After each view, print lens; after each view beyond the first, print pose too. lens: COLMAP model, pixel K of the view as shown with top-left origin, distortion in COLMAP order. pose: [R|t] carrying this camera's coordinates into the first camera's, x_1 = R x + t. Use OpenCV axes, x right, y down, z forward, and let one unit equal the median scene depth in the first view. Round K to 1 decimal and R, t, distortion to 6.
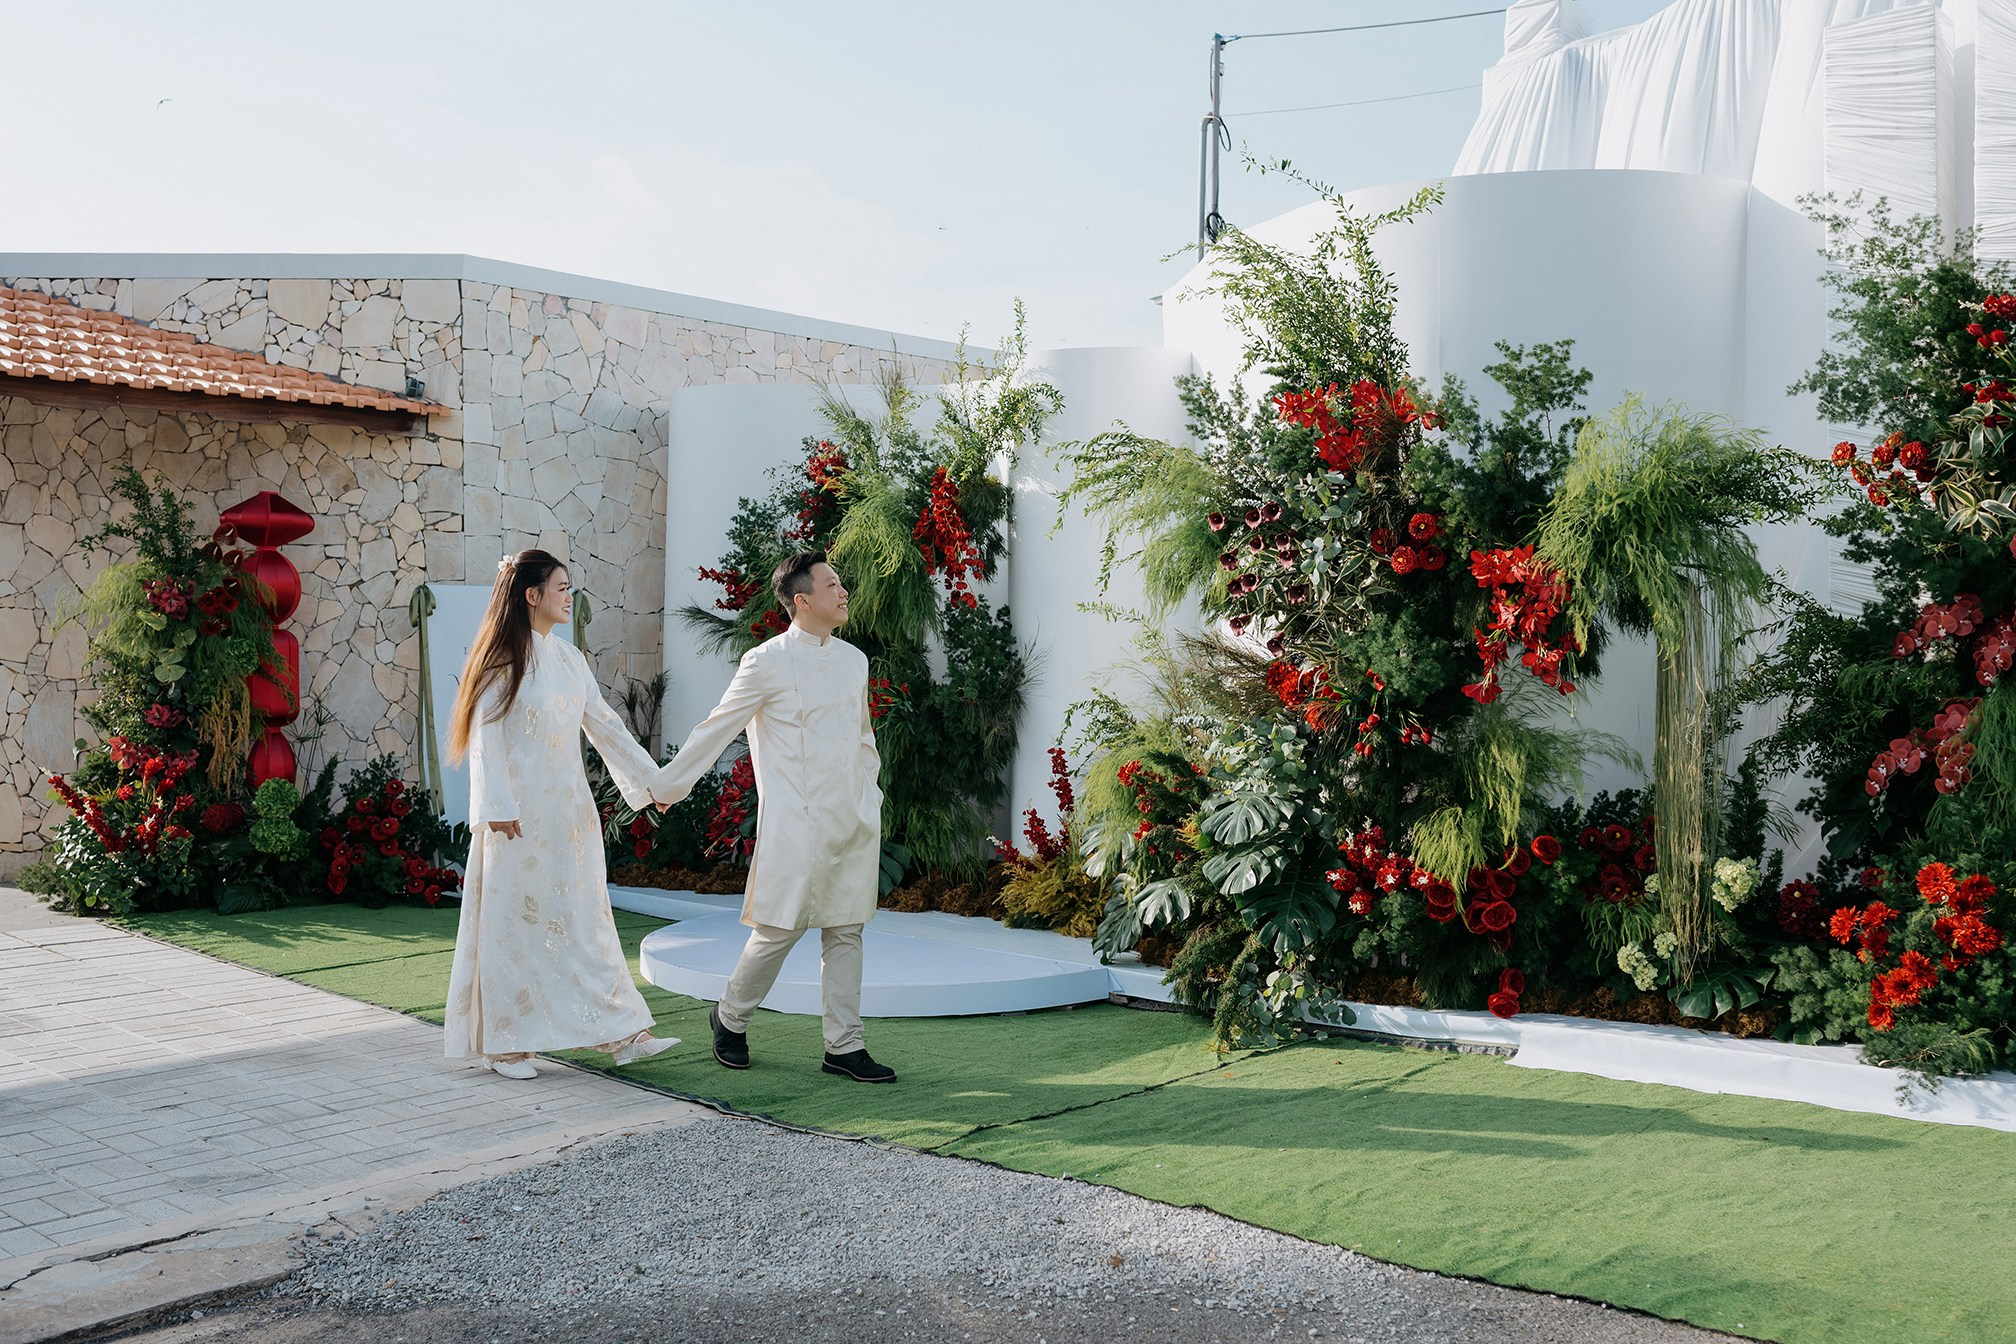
lens RADIAL K [[1911.1, 0, 1014.6], [0, 1911.1, 701.1], [0, 0, 1]] dist [-0.001359, 0.000000]
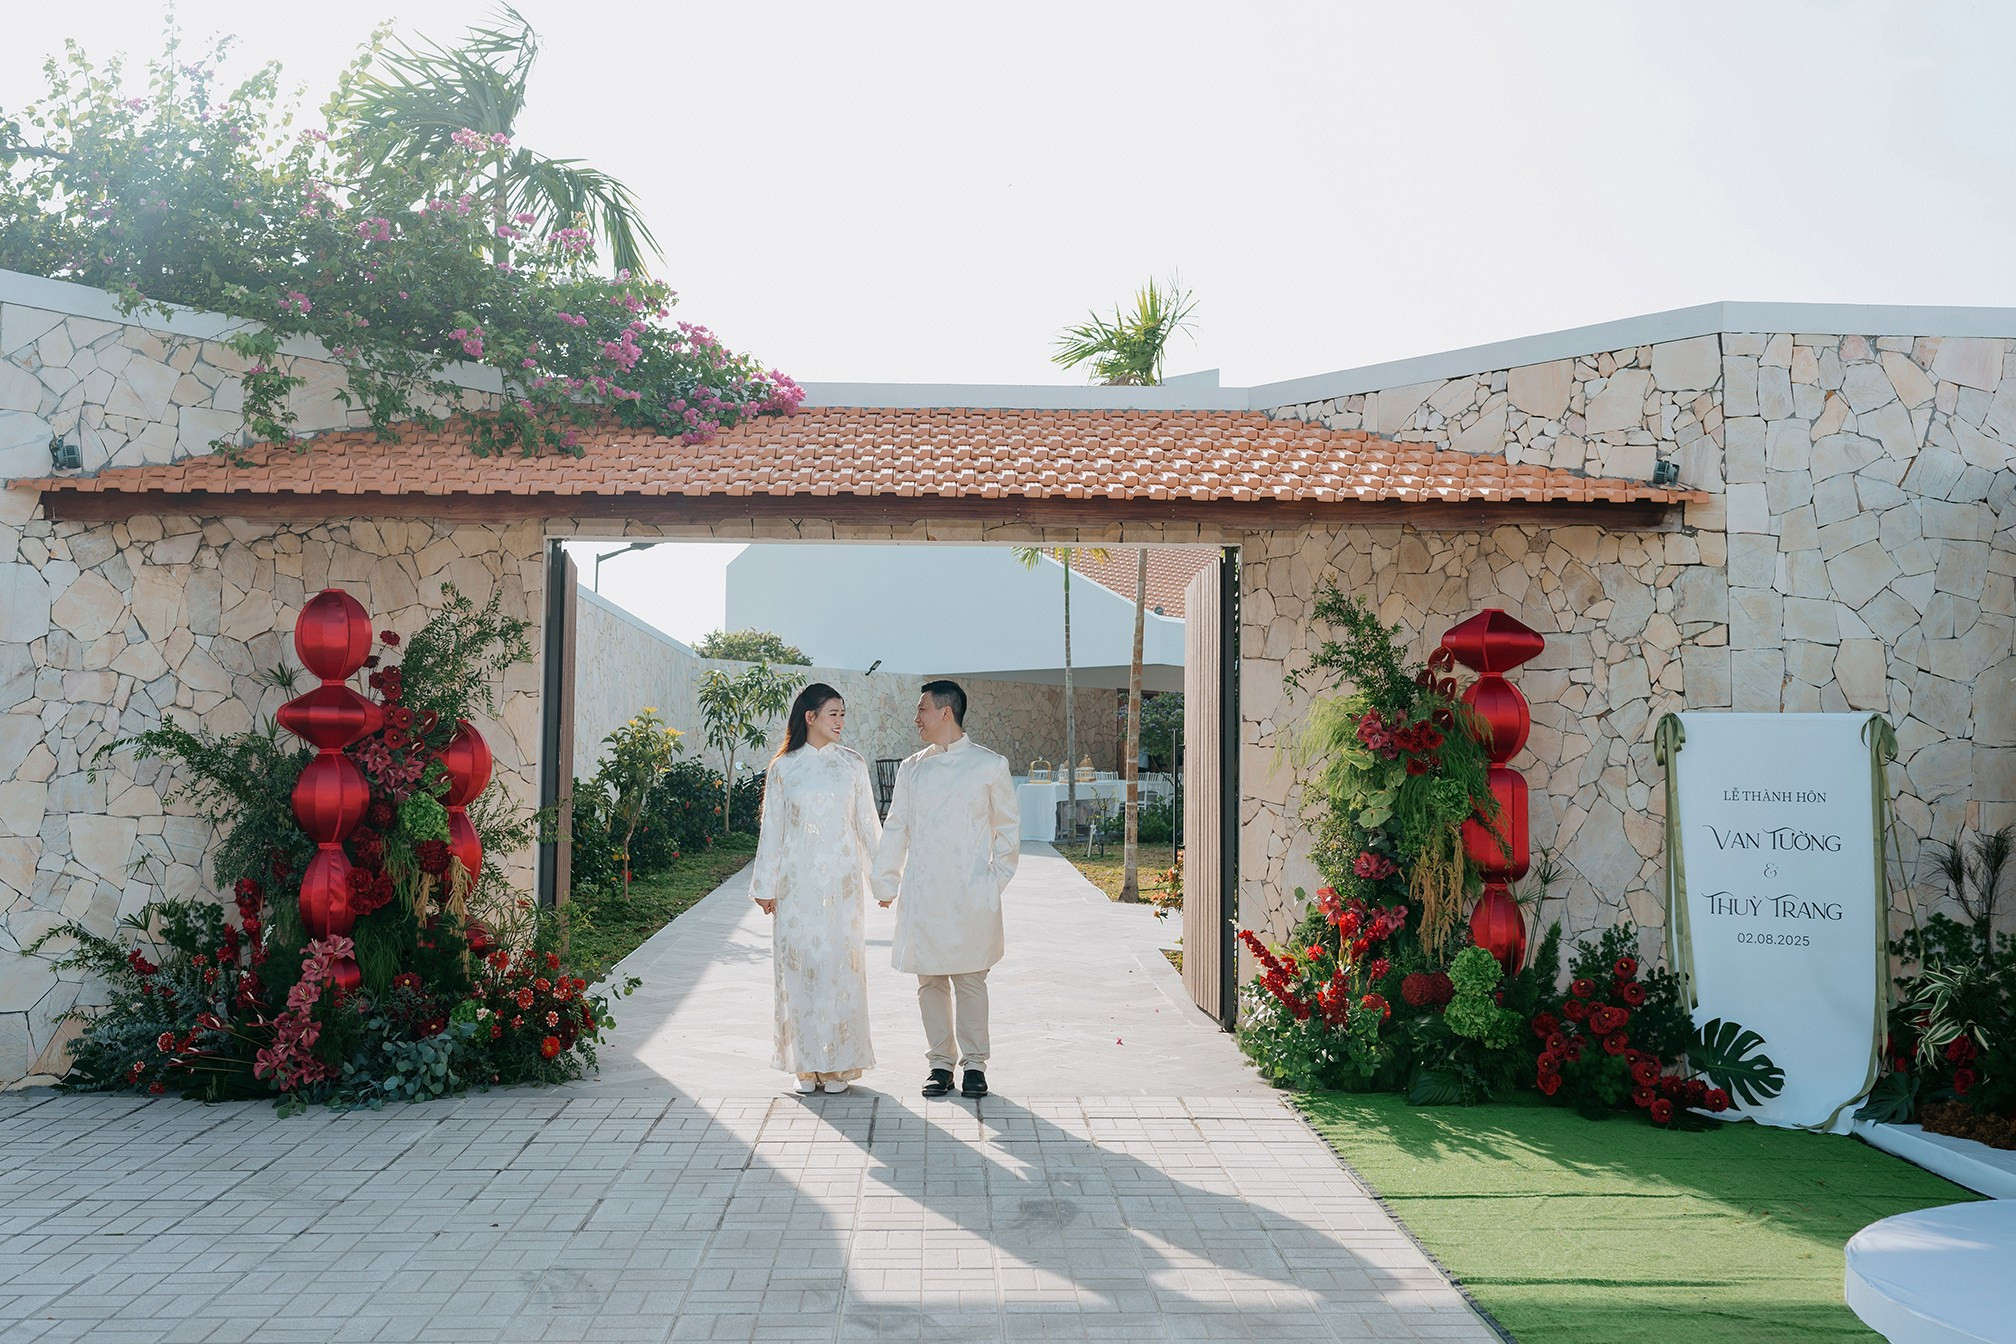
lens RADIAL K [[1911.1, 0, 981.9], [0, 1911.1, 639.8], [0, 0, 1]] dist [-0.001359, 0.000000]
pose [[0.689477, -0.050969, -0.722512, 0.071432], [-0.028067, 0.994892, -0.096967, -0.005634], [0.723763, 0.087136, 0.684525, 0.240531]]
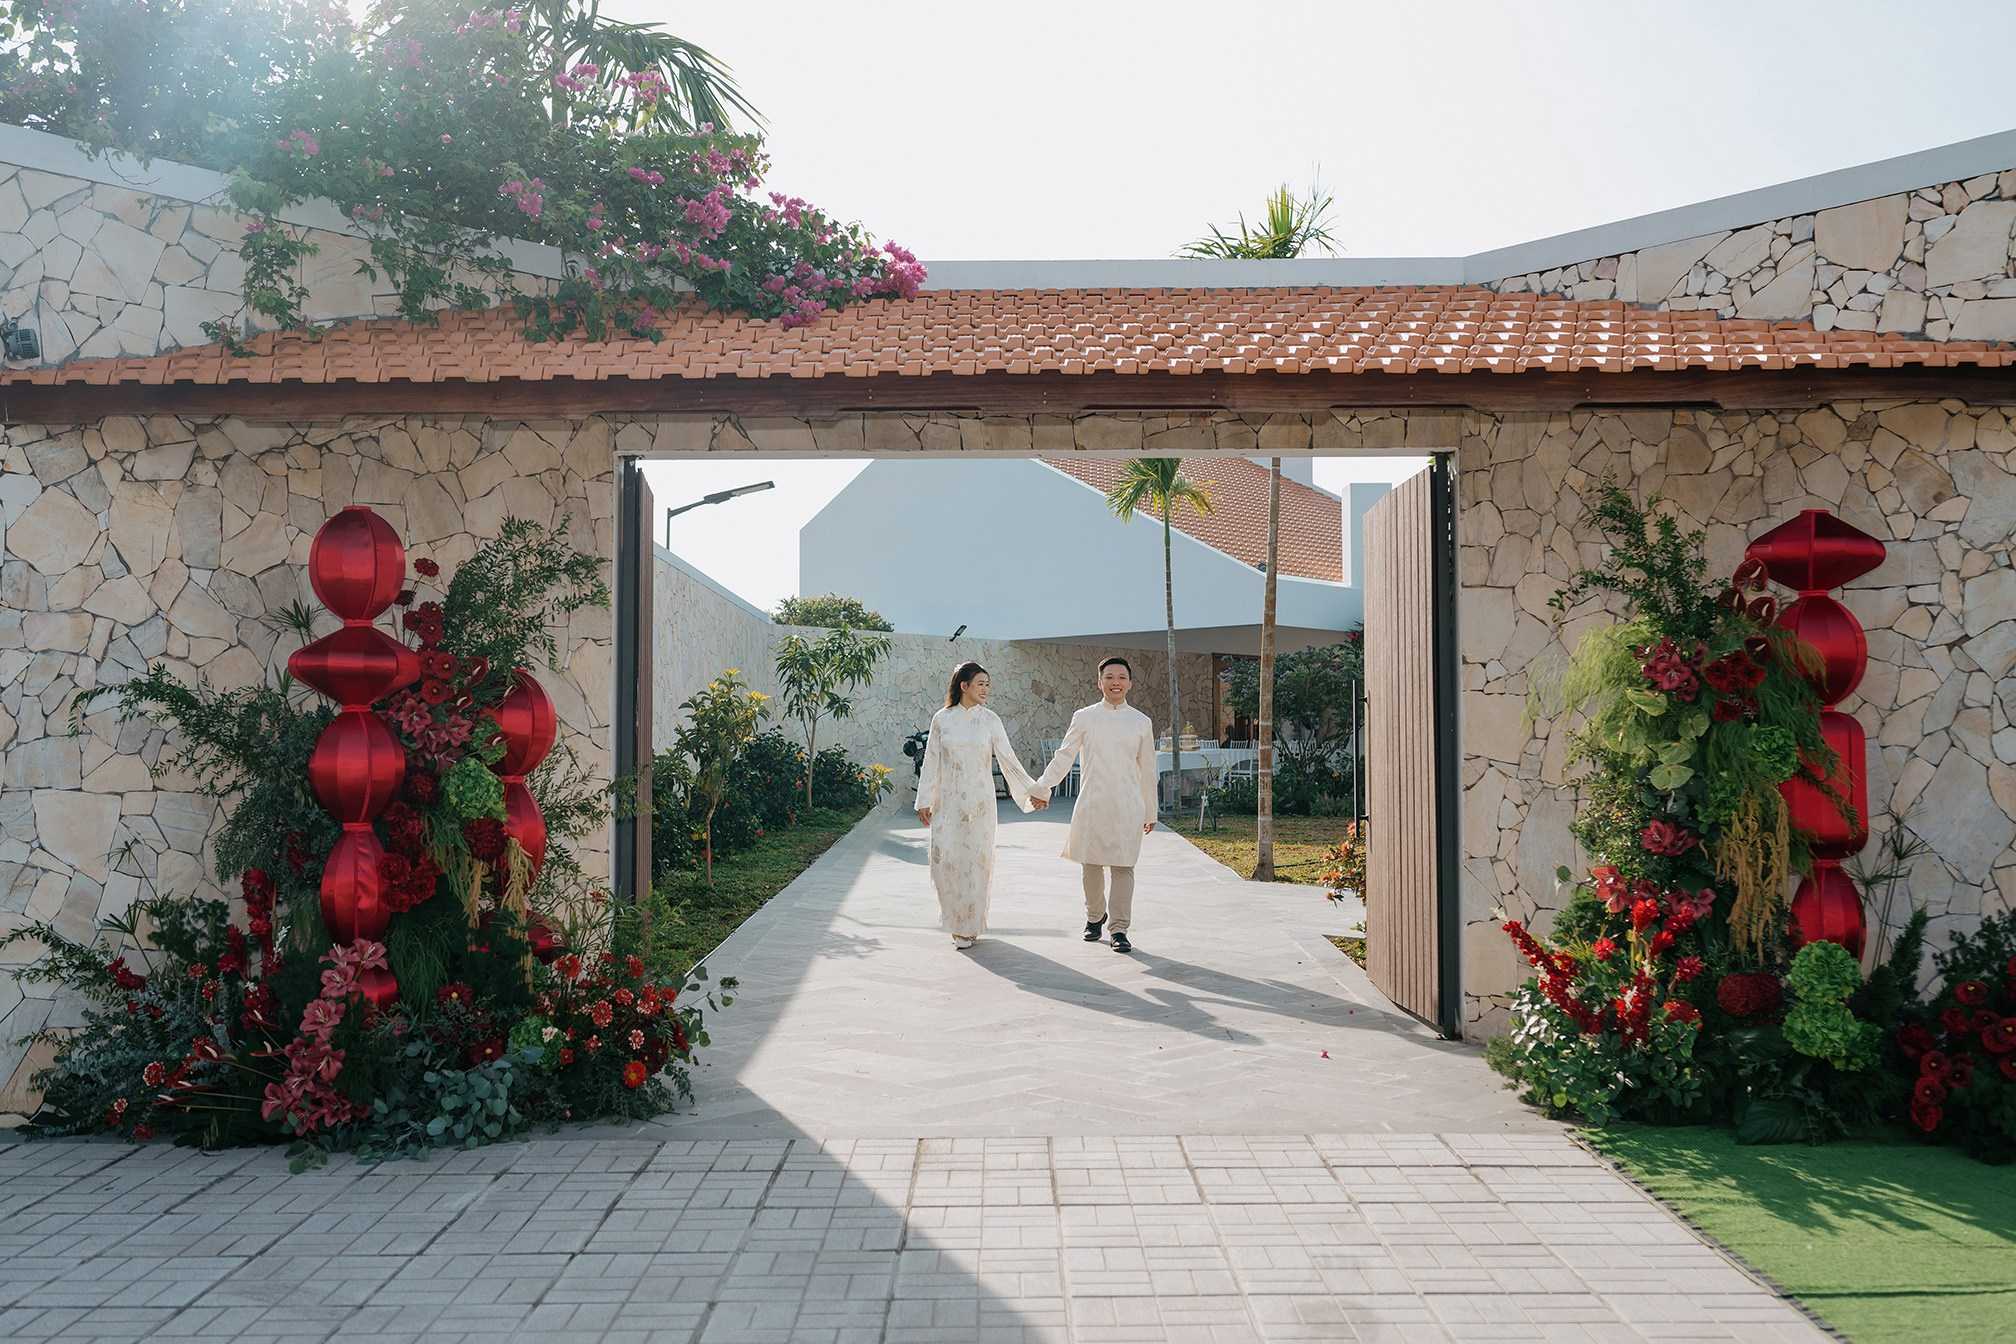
lens RADIAL K [[1911.1, 0, 995.8], [0, 1911.1, 641.1], [0, 0, 1]] dist [-0.001359, 0.000000]
pose [[0.670338, -0.050385, -0.740343, -0.083738], [-0.017141, 0.996375, -0.083330, -0.001577], [0.741858, 0.068550, 0.667044, 0.328766]]
